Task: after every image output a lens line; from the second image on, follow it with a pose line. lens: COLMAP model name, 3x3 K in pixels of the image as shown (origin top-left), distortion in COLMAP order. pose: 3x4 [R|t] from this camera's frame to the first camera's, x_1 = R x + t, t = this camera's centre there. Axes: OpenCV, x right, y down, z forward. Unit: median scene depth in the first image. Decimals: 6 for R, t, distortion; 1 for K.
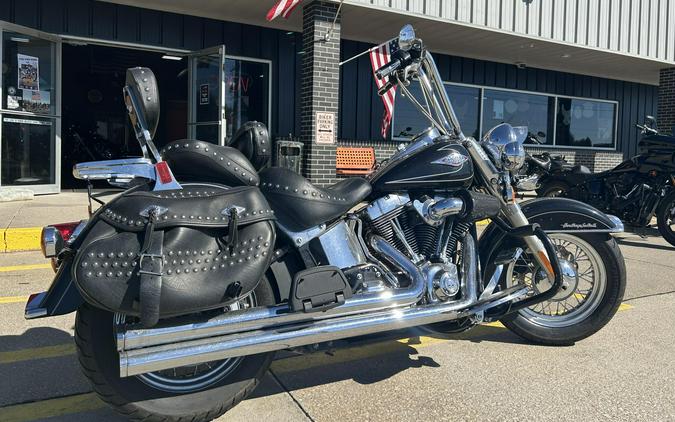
lens RADIAL K [[510.2, 0, 348.3], [0, 510.2, 177.0], [0, 0, 1]] dist [0.056020, -0.059055]
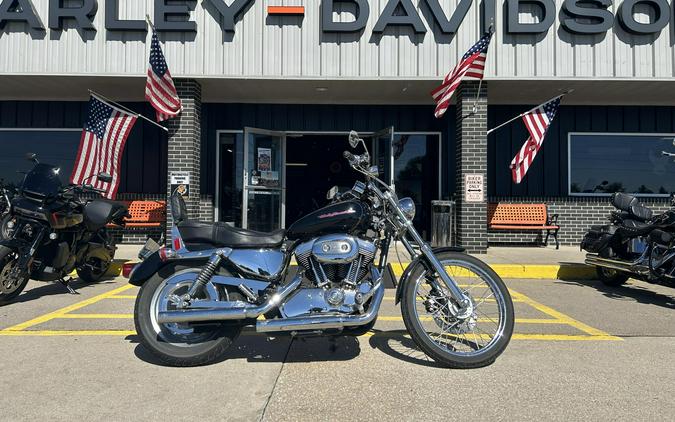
lens RADIAL K [[510.2, 0, 344.0], [0, 510.2, 193.7], [0, 0, 1]] dist [0.056020, -0.059055]
pose [[0.877524, -0.035696, -0.478202, 0.247036], [-0.003599, 0.996707, -0.081004, 0.010481], [0.479519, 0.072804, 0.874506, -0.140971]]
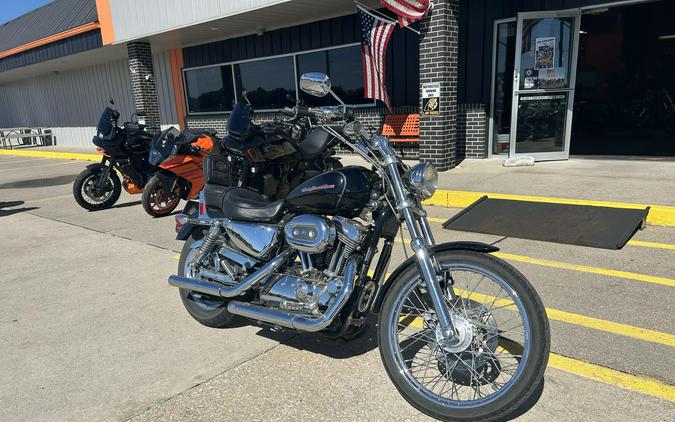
lens RADIAL K [[510.2, 0, 338.5], [0, 510.2, 260.4], [0, 0, 1]] dist [0.056020, -0.059055]
pose [[0.335123, 0.227876, -0.914202, 0.356743], [0.018667, 0.968514, 0.248257, -0.044017], [0.941989, -0.100262, 0.320318, 0.133676]]
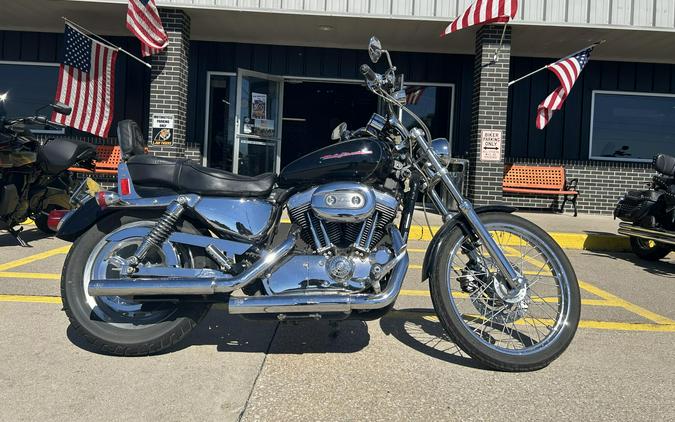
lens RADIAL K [[510.2, 0, 346.2], [0, 510.2, 175.9], [0, 0, 1]] dist [0.056020, -0.059055]
pose [[0.882977, 0.018659, -0.469045, 0.182973], [-0.042141, 0.998326, -0.039616, 0.018125], [0.467521, 0.054746, 0.882285, -0.043447]]
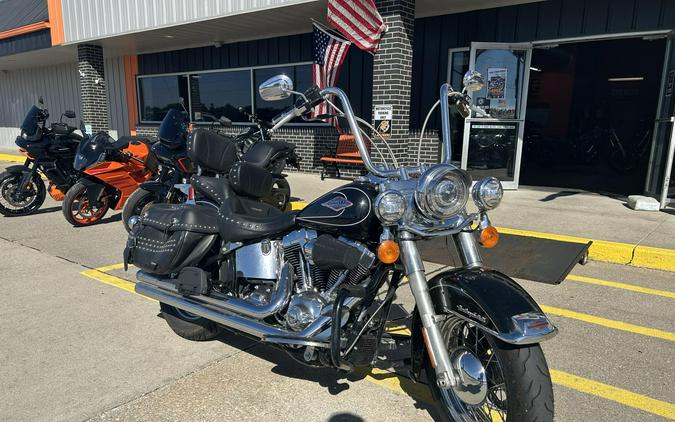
lens RADIAL K [[510.2, 0, 339.5], [0, 510.2, 253.5], [0, 0, 1]] dist [0.056020, -0.059055]
pose [[0.394186, 0.194741, -0.898161, 0.324347], [-0.040761, 0.980035, 0.194604, -0.035118], [0.918126, -0.040100, 0.394254, 0.185205]]
